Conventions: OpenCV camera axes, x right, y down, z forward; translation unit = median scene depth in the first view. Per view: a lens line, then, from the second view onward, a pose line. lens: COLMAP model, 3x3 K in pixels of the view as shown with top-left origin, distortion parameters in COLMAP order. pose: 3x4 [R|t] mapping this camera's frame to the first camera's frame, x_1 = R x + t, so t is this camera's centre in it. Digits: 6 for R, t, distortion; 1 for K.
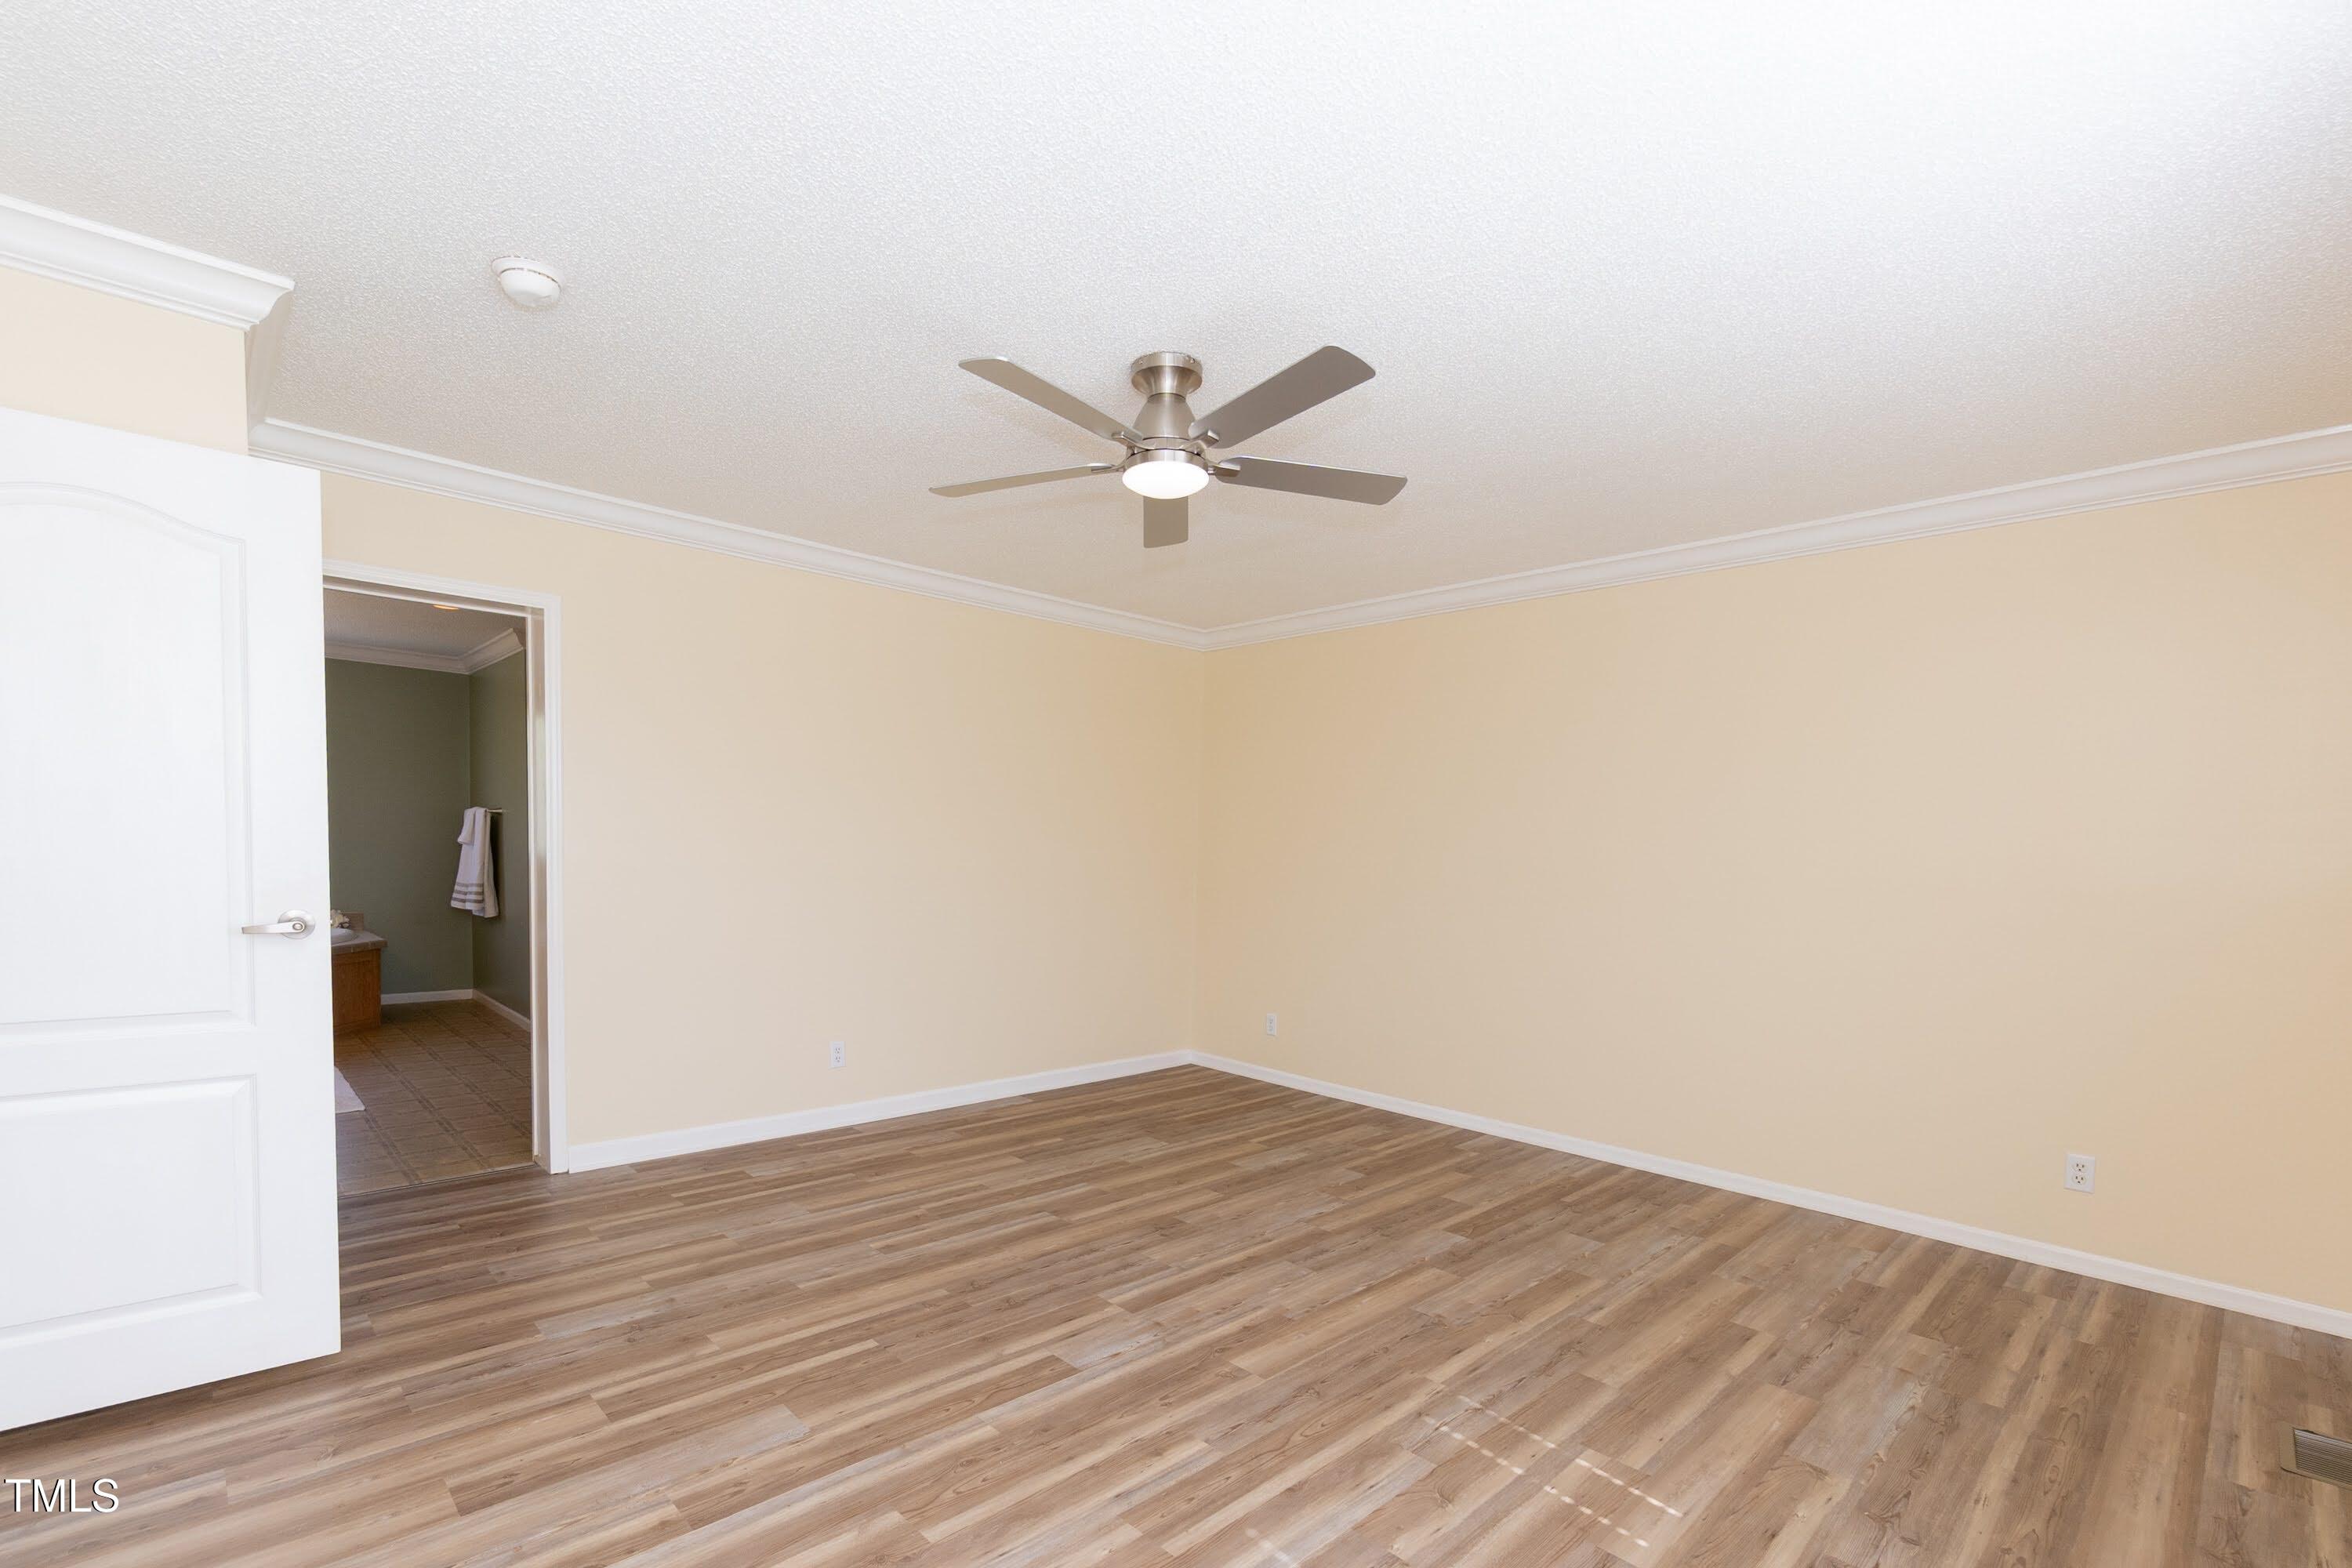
lens RADIAL K [[1017.2, 0, 1165.9], [0, 1017.2, 767.4], [0, 0, 1]] dist [-0.002788, -0.000295]
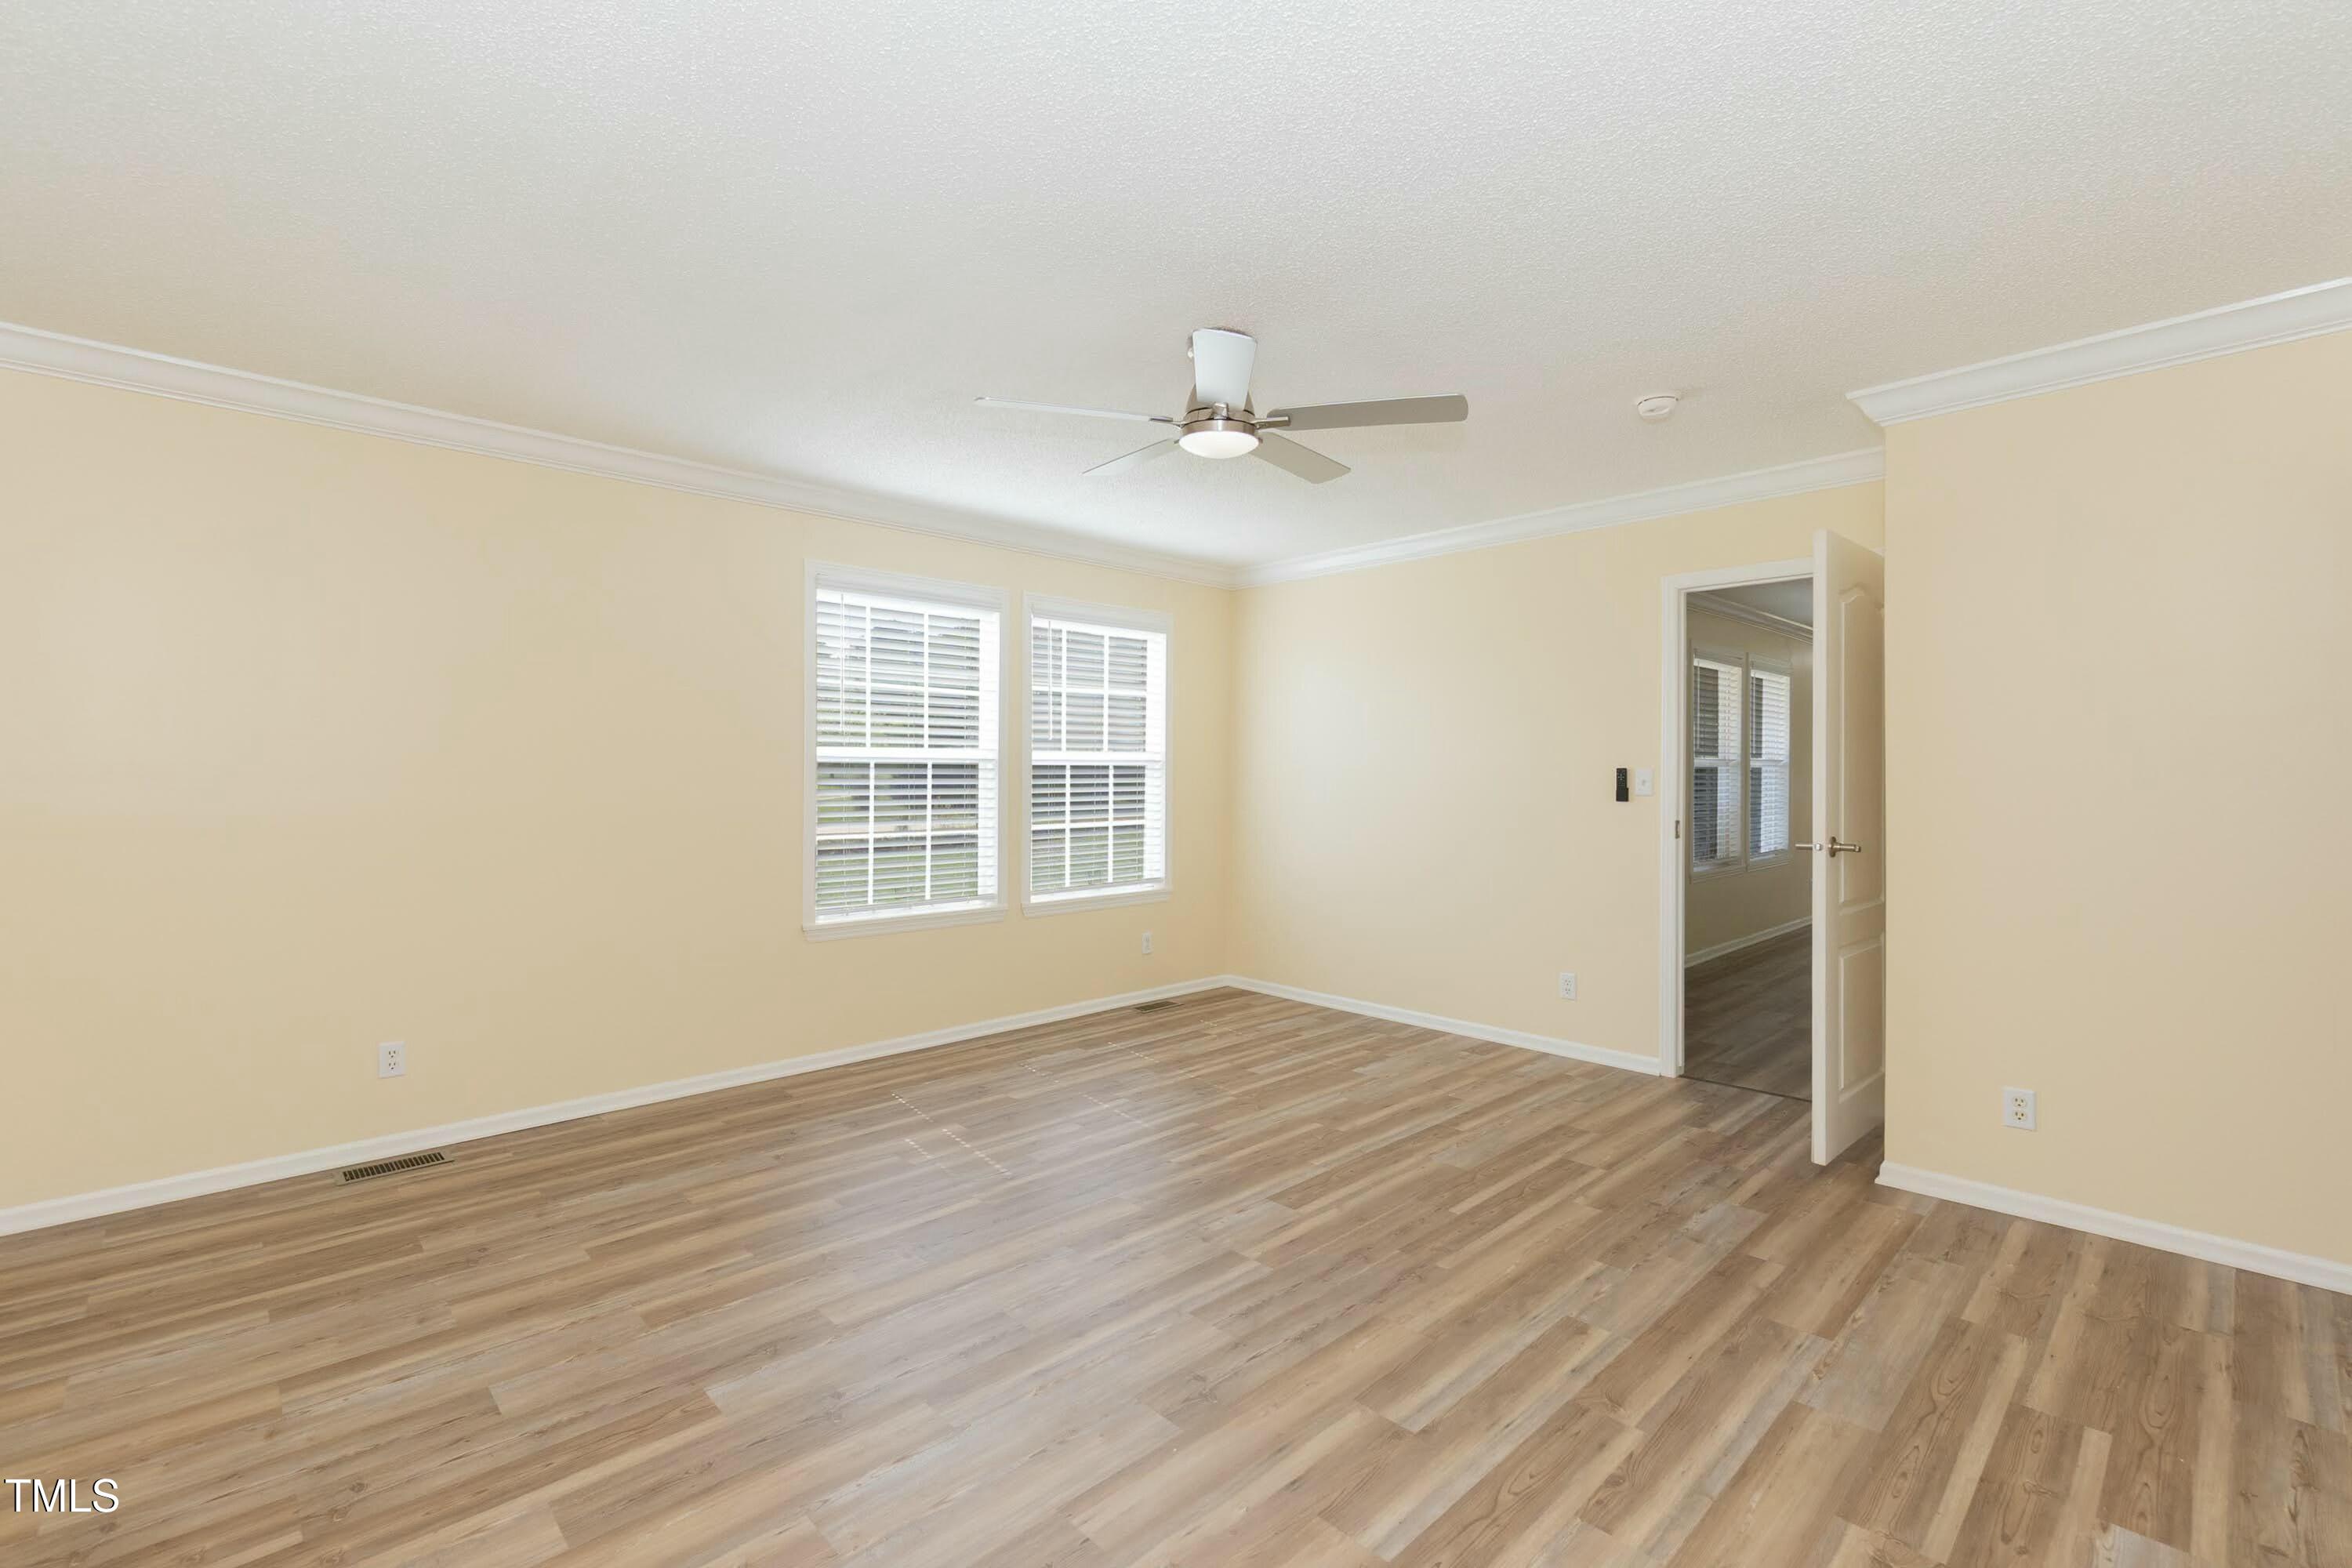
lens RADIAL K [[1007.5, 0, 1189.6], [0, 1007.5, 776.8], [0, 0, 1]] dist [-0.006193, -0.000230]
pose [[-0.999521, -0.029813, 0.008340, 0.012742], [-0.030338, 0.996930, -0.072185, 0.158926], [-0.006163, -0.072404, -0.997356, 2.003726]]
